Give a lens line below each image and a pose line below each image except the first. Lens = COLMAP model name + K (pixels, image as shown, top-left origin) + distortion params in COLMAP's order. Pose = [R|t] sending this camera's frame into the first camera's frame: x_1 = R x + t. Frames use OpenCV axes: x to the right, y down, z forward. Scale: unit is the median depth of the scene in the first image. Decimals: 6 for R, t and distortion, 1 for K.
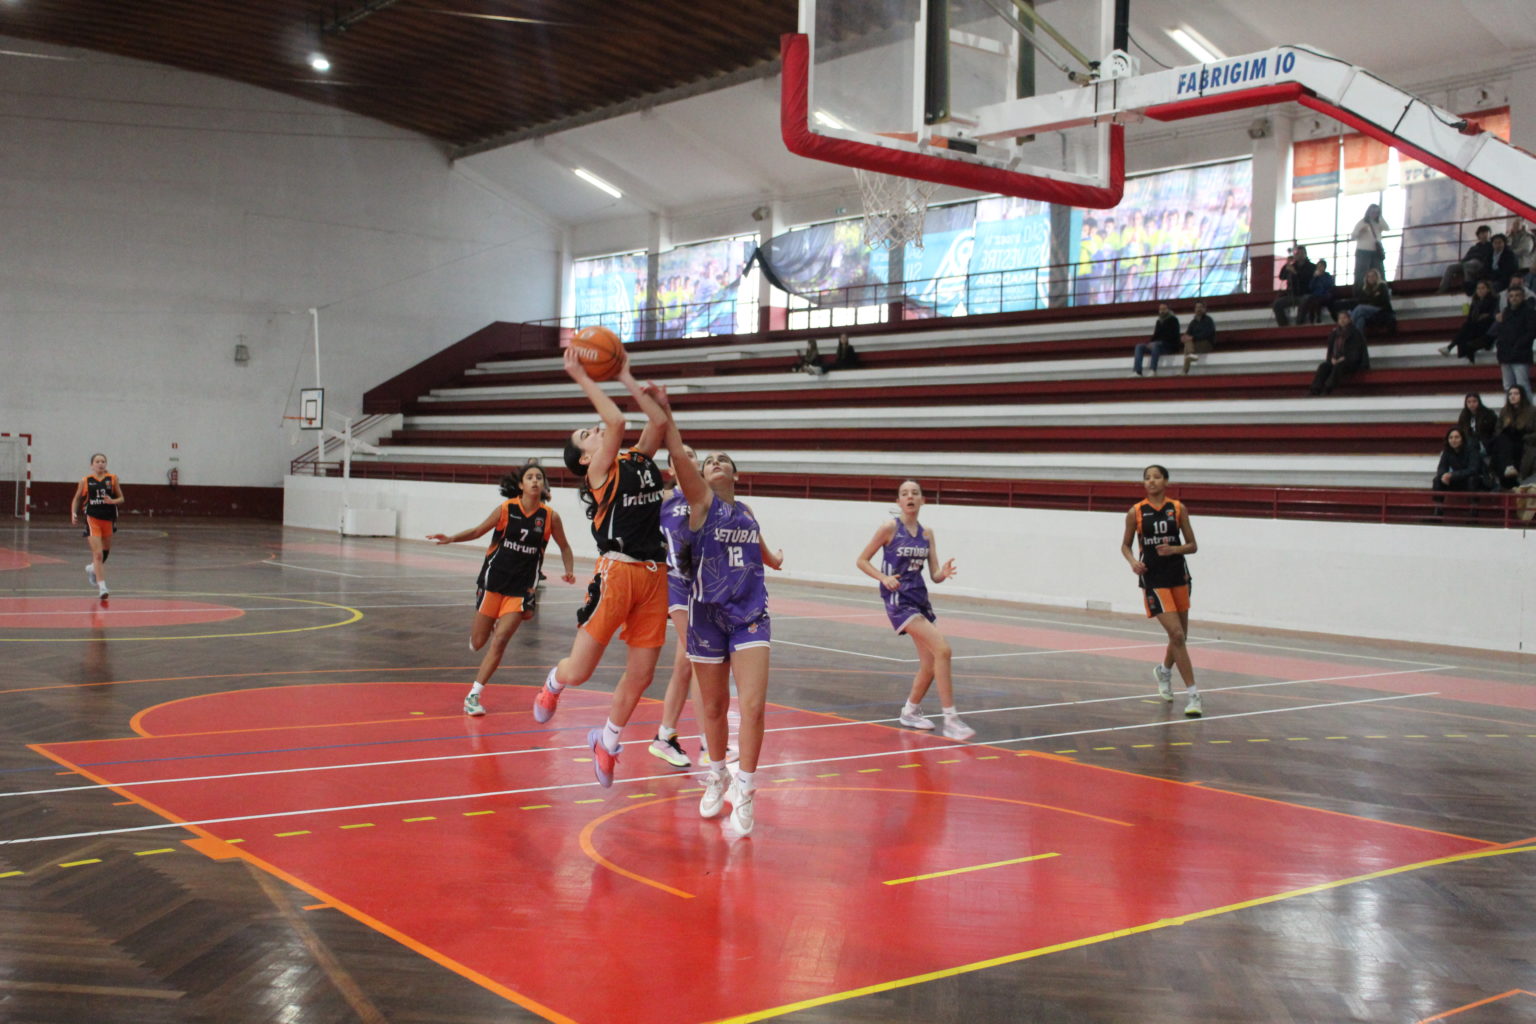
lens RADIAL K [[1716.2, 0, 764.3], [0, 1716.2, 455.2], [0, 0, 1]] dist [-0.004984, 0.000000]
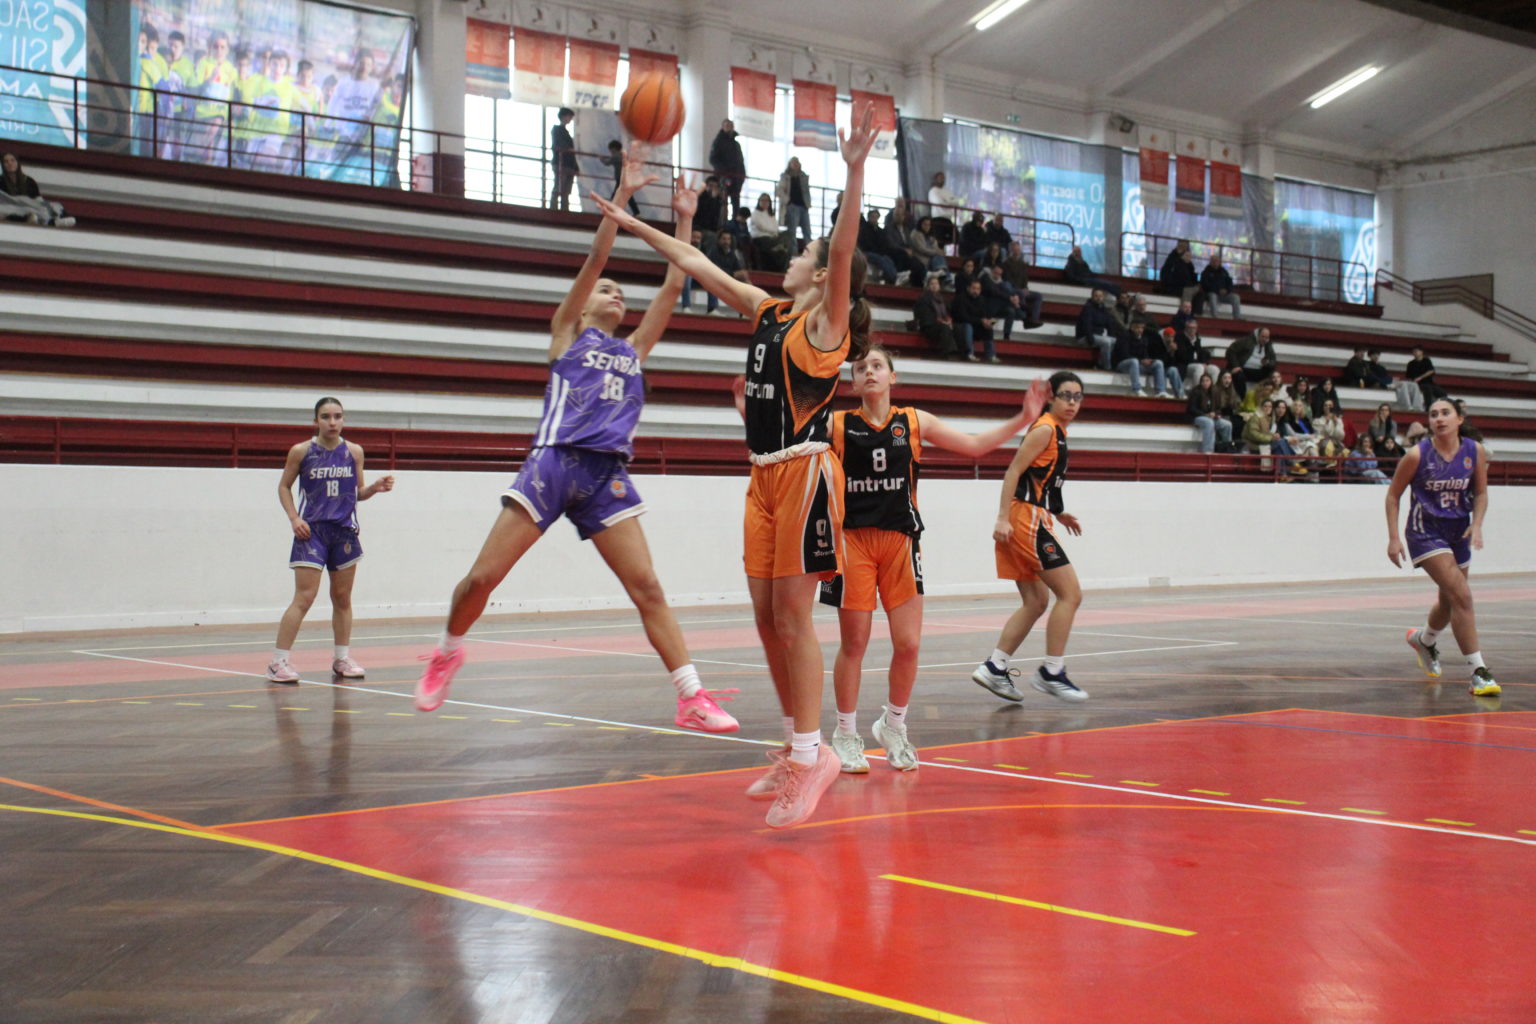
lens RADIAL K [[2002.9, 0, 795.1], [0, 2002.9, 510.7], [0, 0, 1]] dist [0.068254, 0.000000]
pose [[-0.067992, -0.042646, 0.996774, -0.488712], [-0.024922, 0.998847, 0.041034, 0.003521], [-0.997375, -0.022052, -0.068977, 0.687829]]
